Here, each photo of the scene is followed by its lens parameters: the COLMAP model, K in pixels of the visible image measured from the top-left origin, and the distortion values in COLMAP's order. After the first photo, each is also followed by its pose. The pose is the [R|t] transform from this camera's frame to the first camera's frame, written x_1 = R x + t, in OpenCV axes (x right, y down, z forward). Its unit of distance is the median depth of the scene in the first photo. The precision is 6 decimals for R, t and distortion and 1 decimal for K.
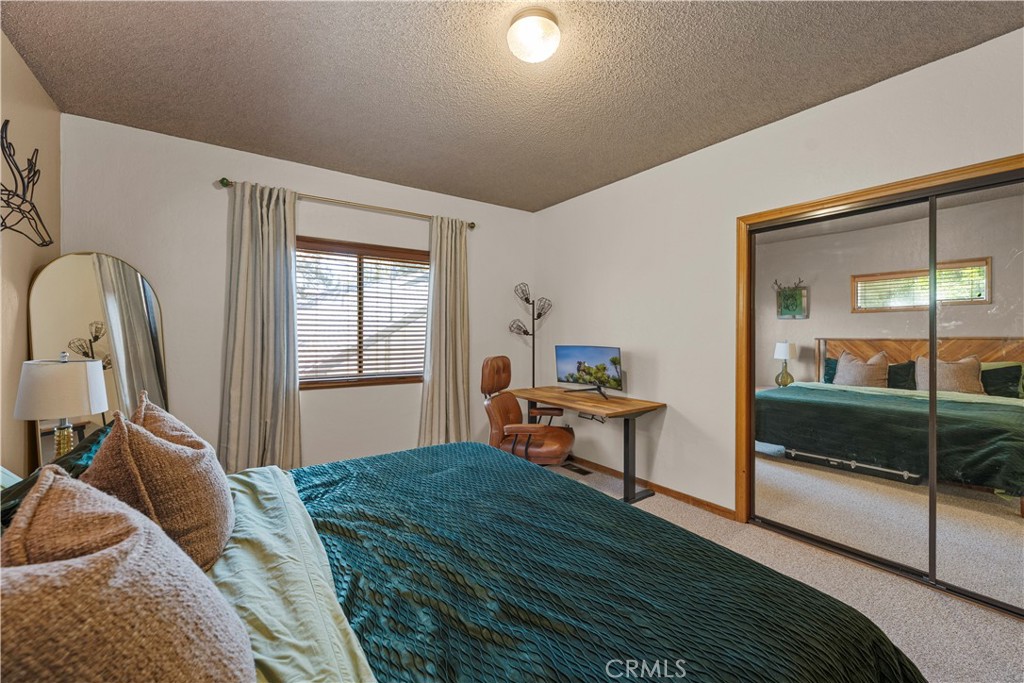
lens RADIAL K [[425.4, 0, 512.0], [0, 425.4, 341.5], [0, 0, 1]] dist [-0.000473, -0.000079]
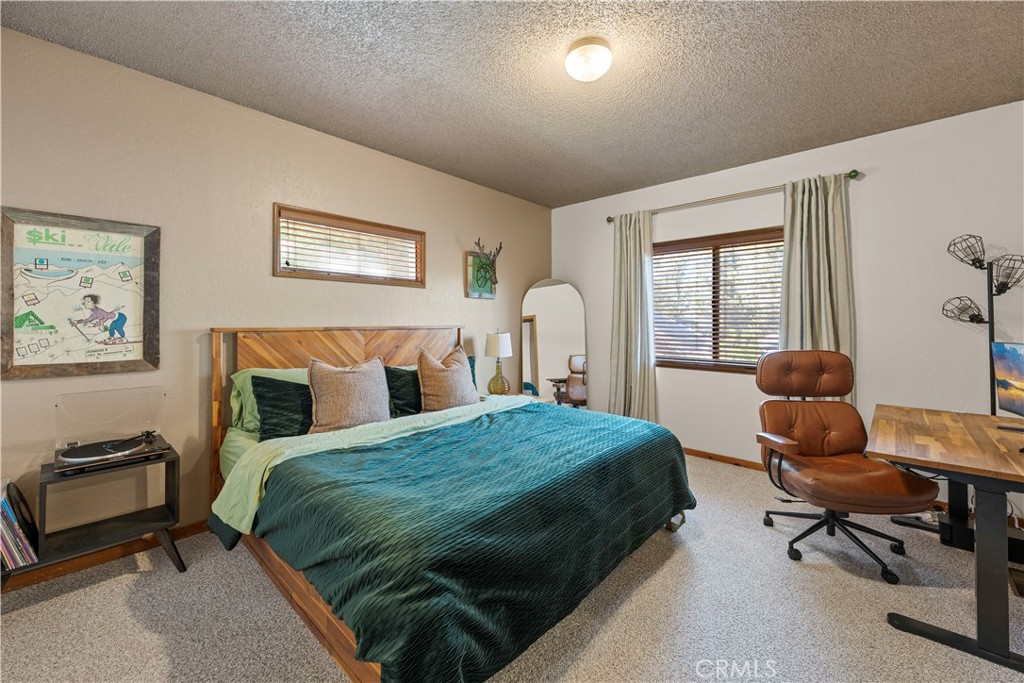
lens RADIAL K [[416.8, 0, 511.5], [0, 416.8, 318.1], [0, 0, 1]] dist [0.000255, -0.000133]
pose [[0.210582, -0.008868, -0.977536, 0.543076], [-0.013189, 0.999842, -0.011911, -0.006742], [0.977487, 0.015401, 0.210432, 0.296146]]
